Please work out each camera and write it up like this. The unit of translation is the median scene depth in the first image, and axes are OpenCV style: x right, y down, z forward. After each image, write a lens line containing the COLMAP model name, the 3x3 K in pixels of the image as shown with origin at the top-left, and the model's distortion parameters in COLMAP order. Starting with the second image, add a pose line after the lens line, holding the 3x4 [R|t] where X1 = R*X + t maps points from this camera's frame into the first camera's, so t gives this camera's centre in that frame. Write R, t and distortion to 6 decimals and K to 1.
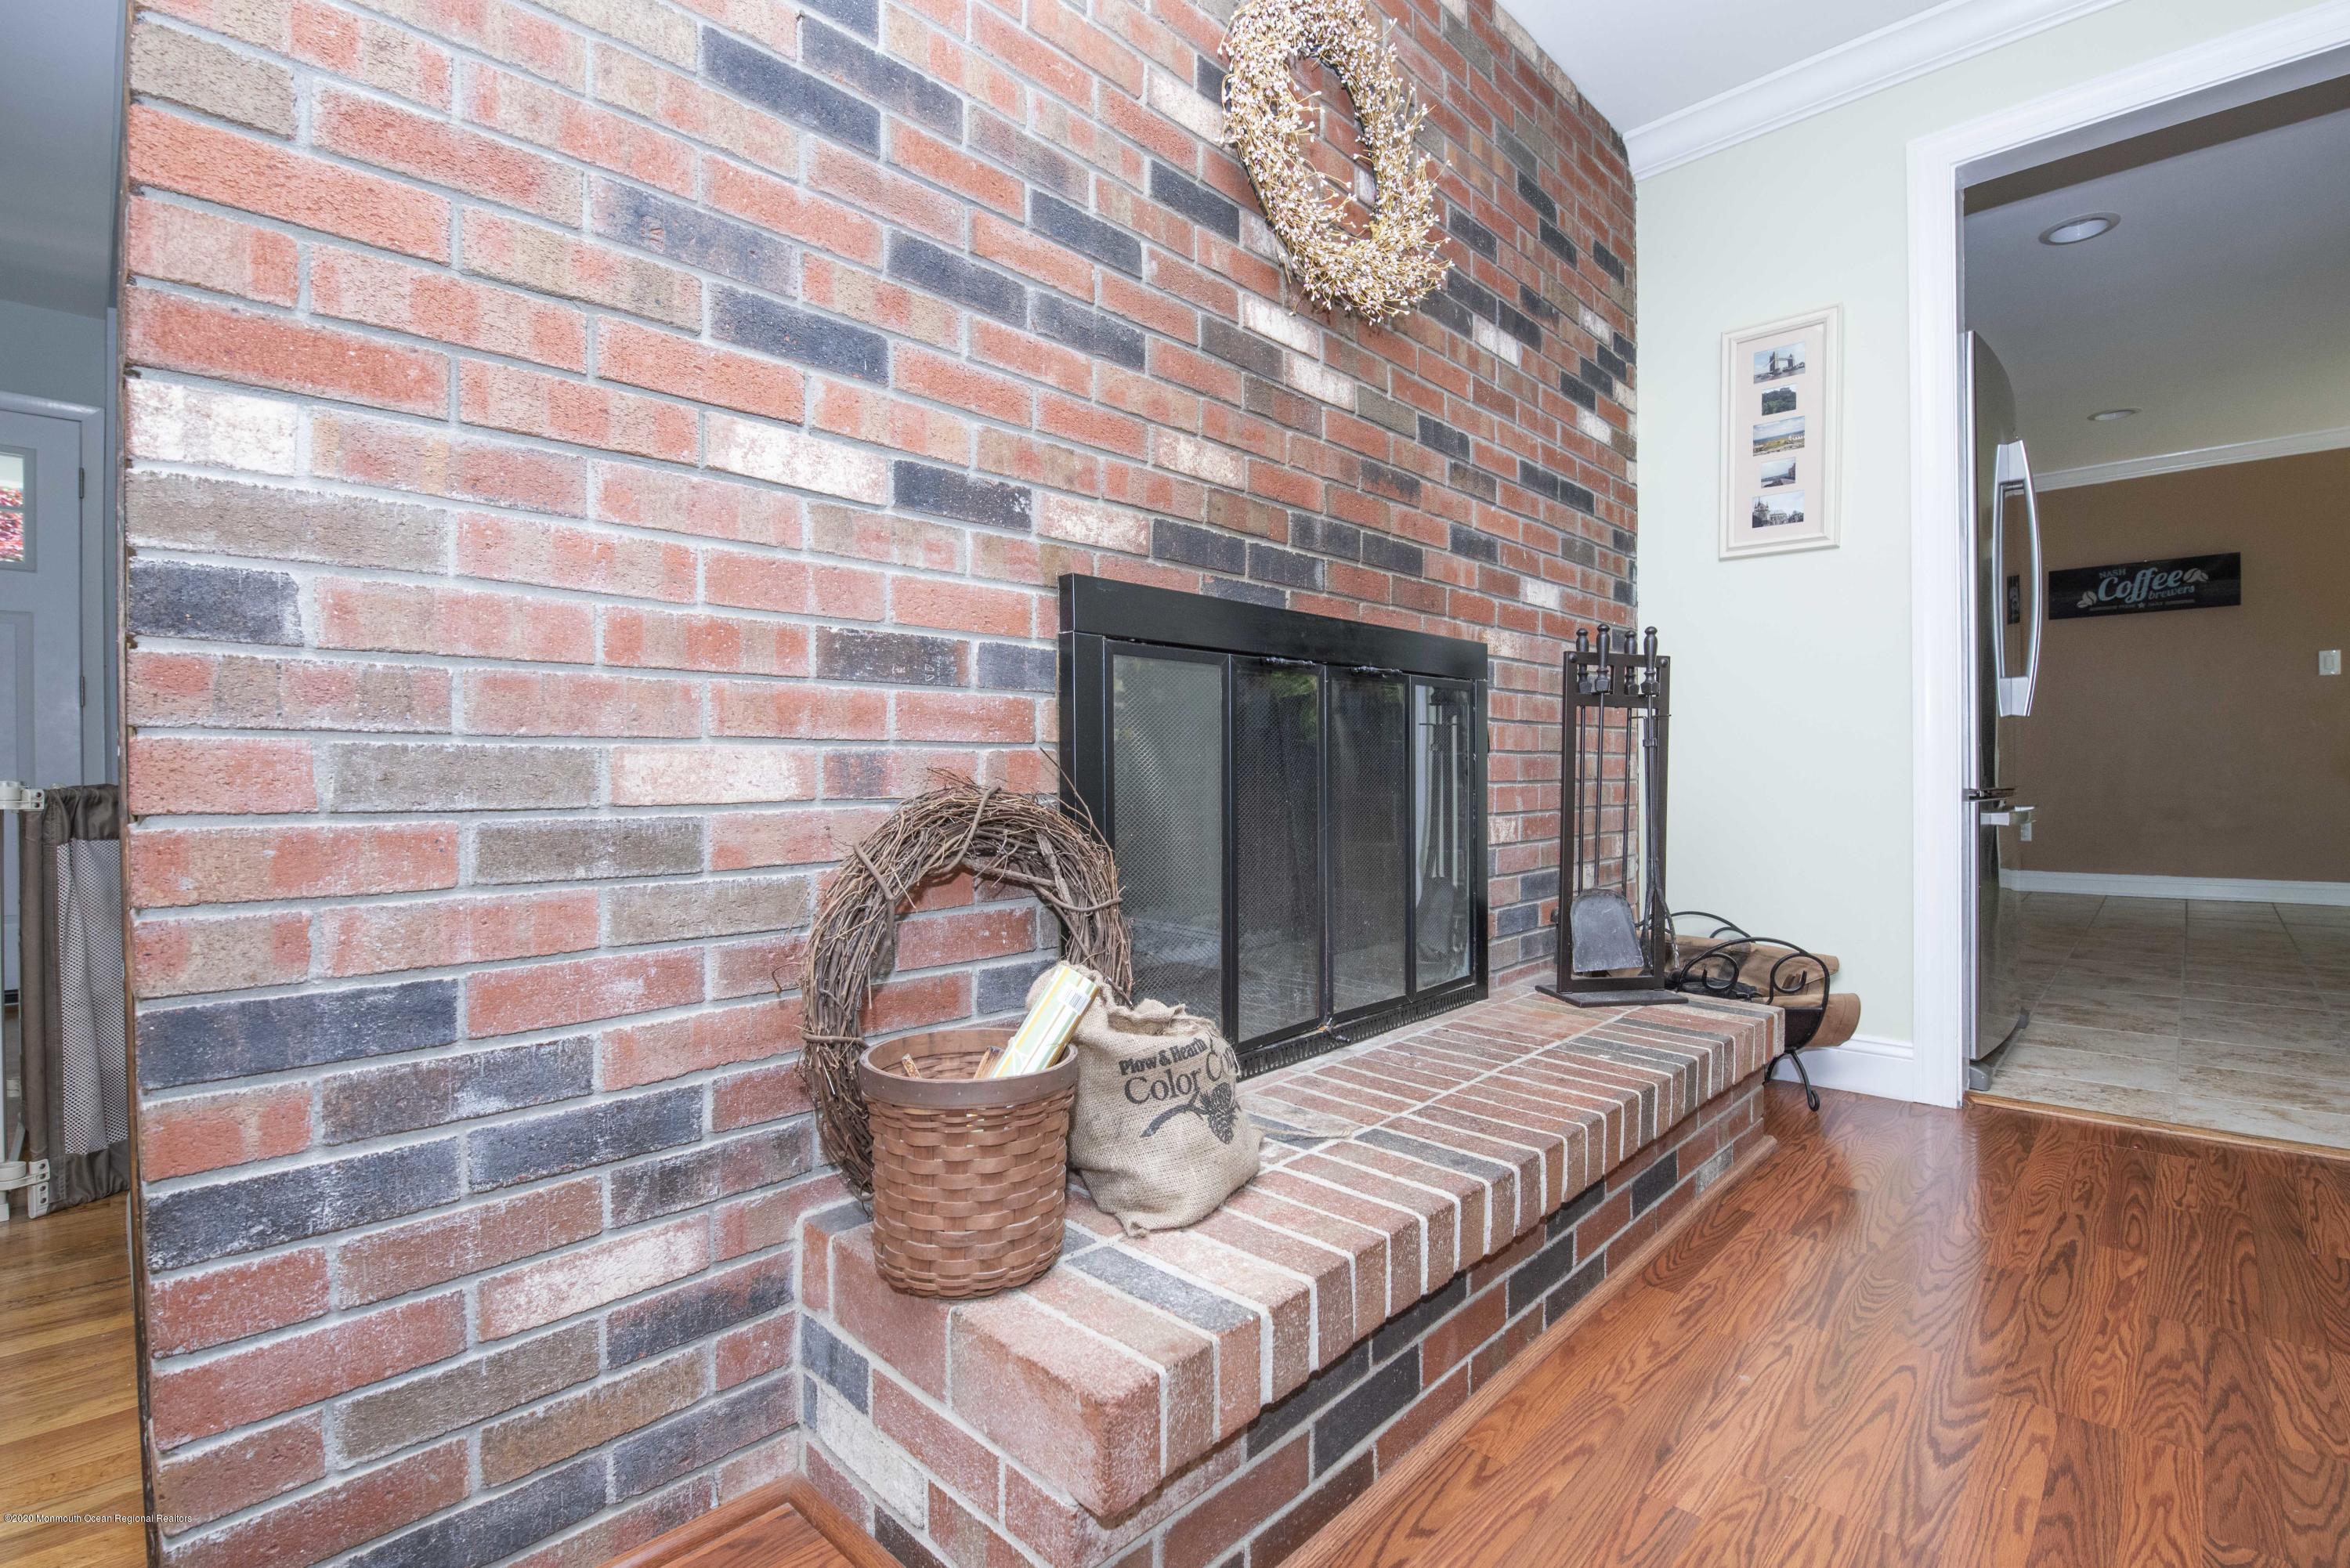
lens RADIAL K [[1058.6, 0, 1175.0], [0, 1058.6, 784.0], [0, 0, 1]] dist [-0.003264, -0.010079]
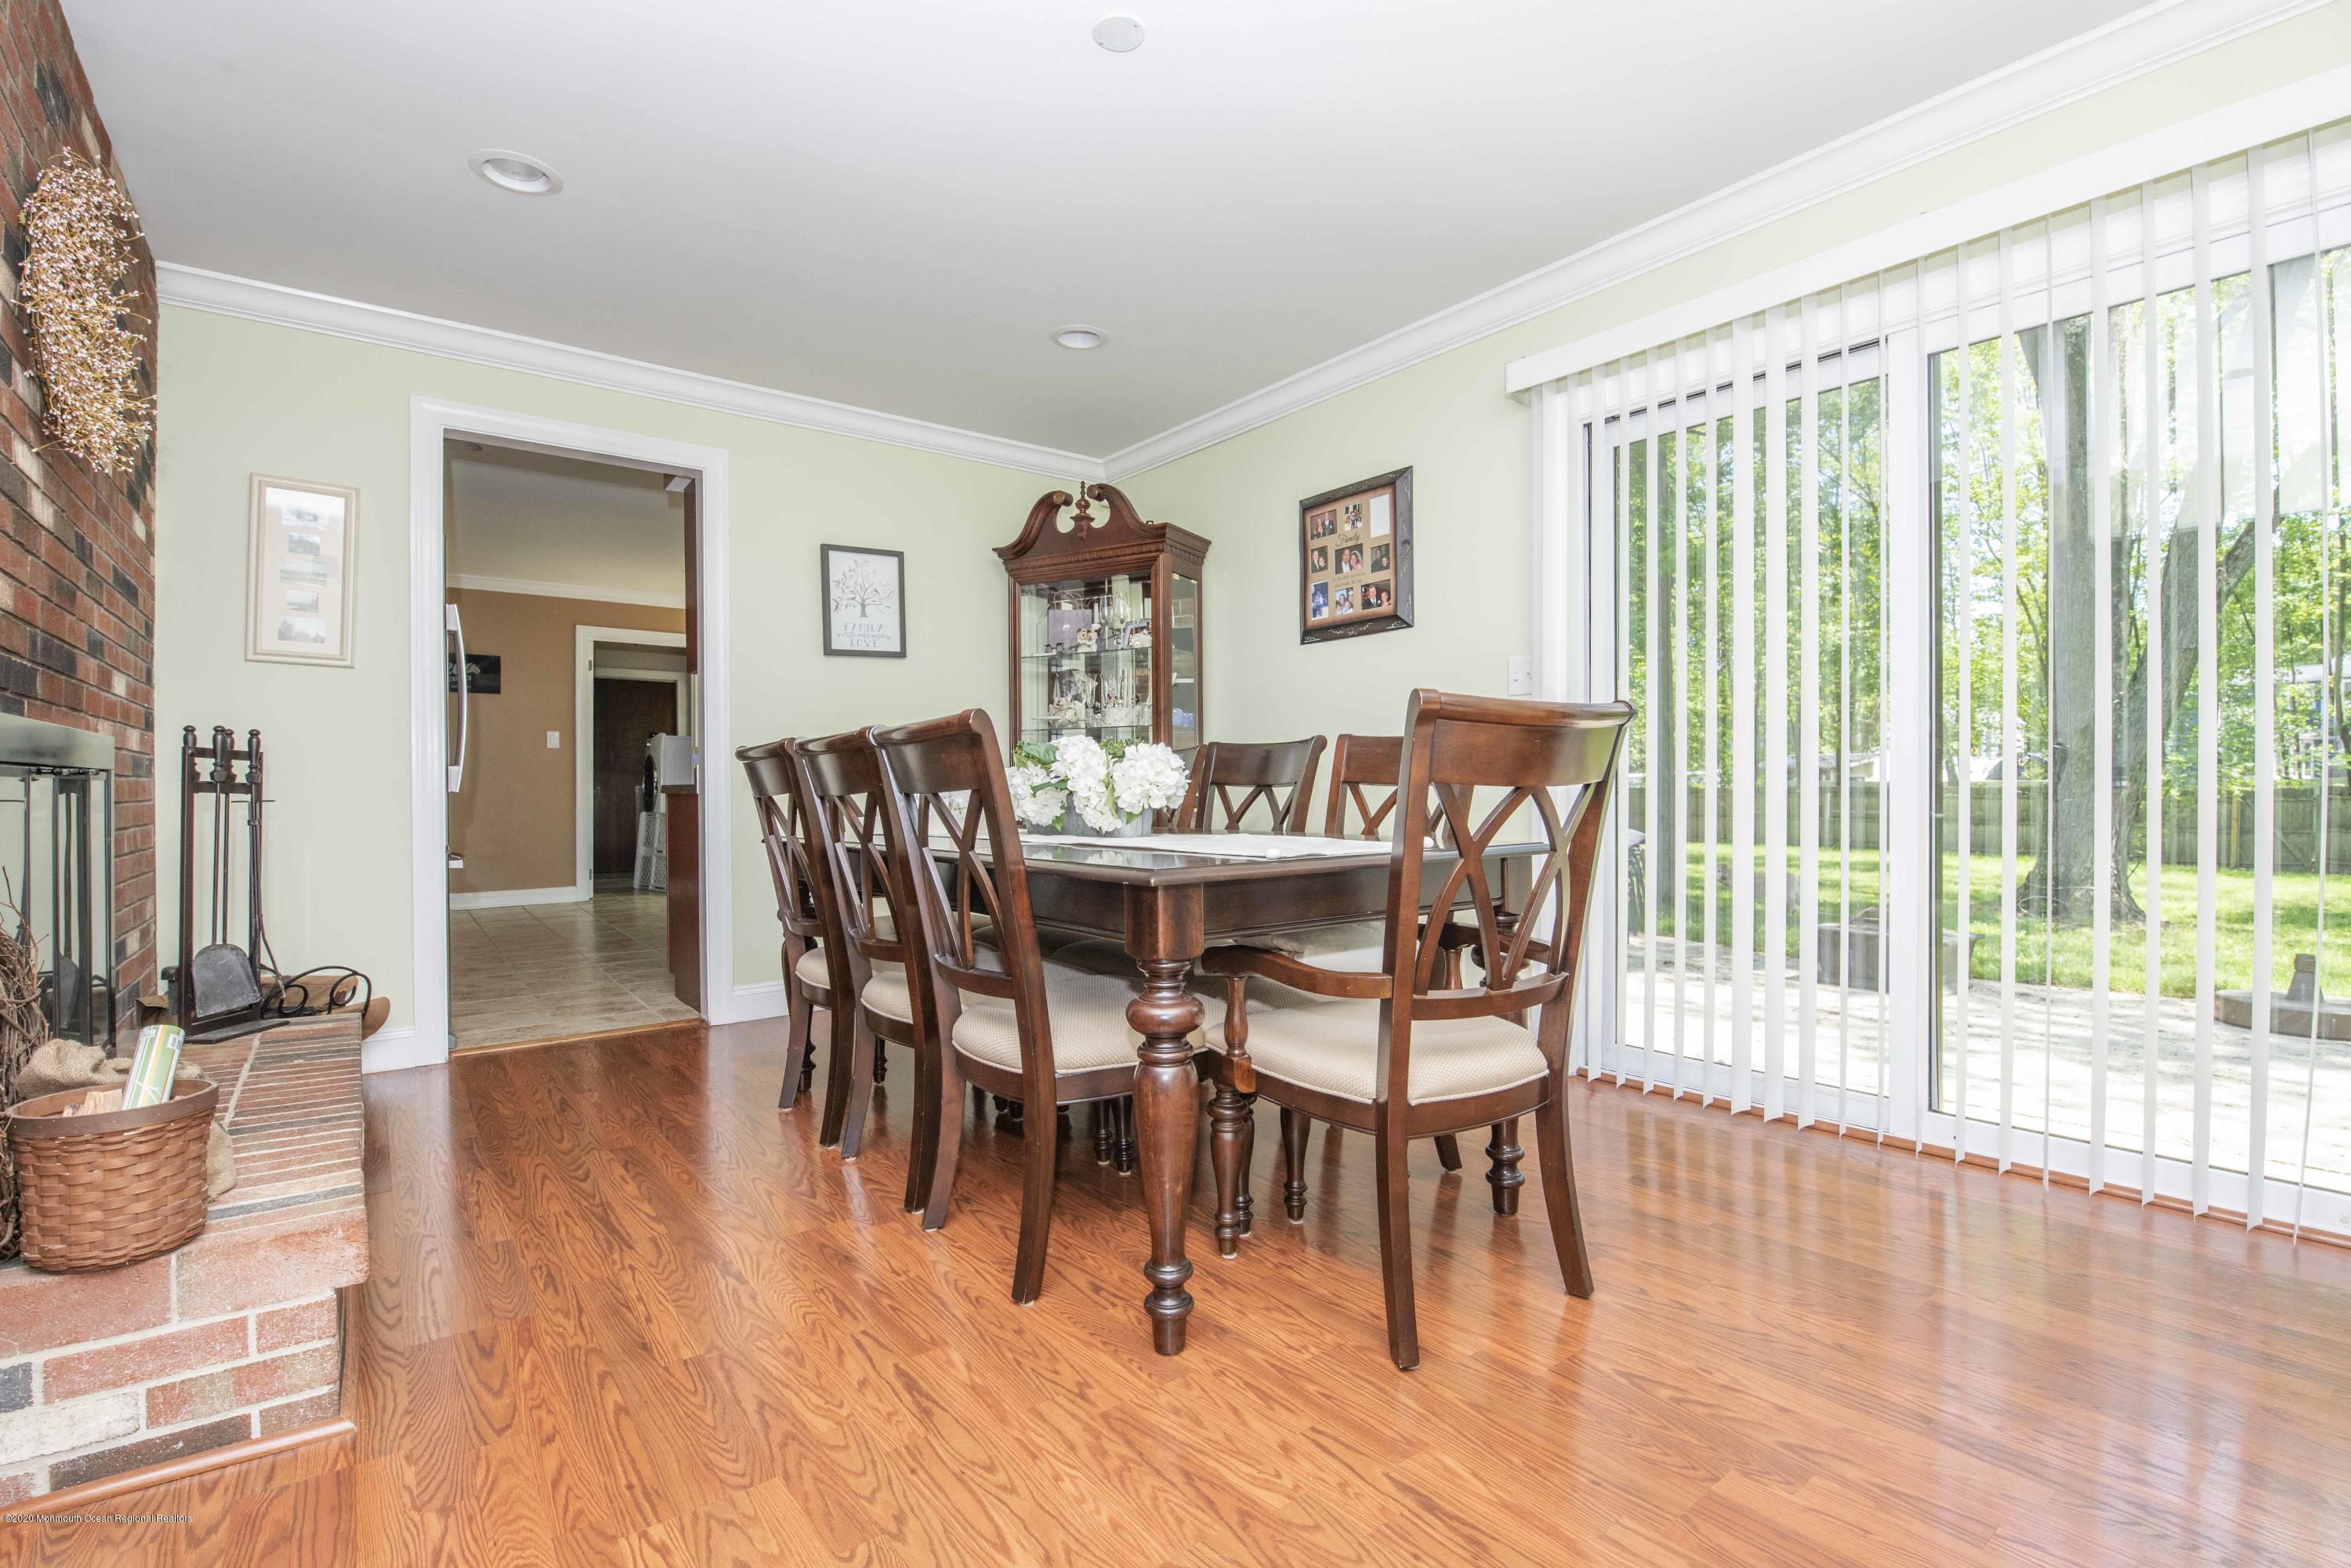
lens RADIAL K [[1059.1, 0, 1175.5], [0, 1059.1, 784.0], [0, 0, 1]] dist [-0.003264, -0.010079]
pose [[0.148580, 0.009327, 0.988856, -0.614977], [0.015727, 0.999807, -0.011794, -0.052502], [-0.988775, 0.017305, 0.148405, -0.259817]]
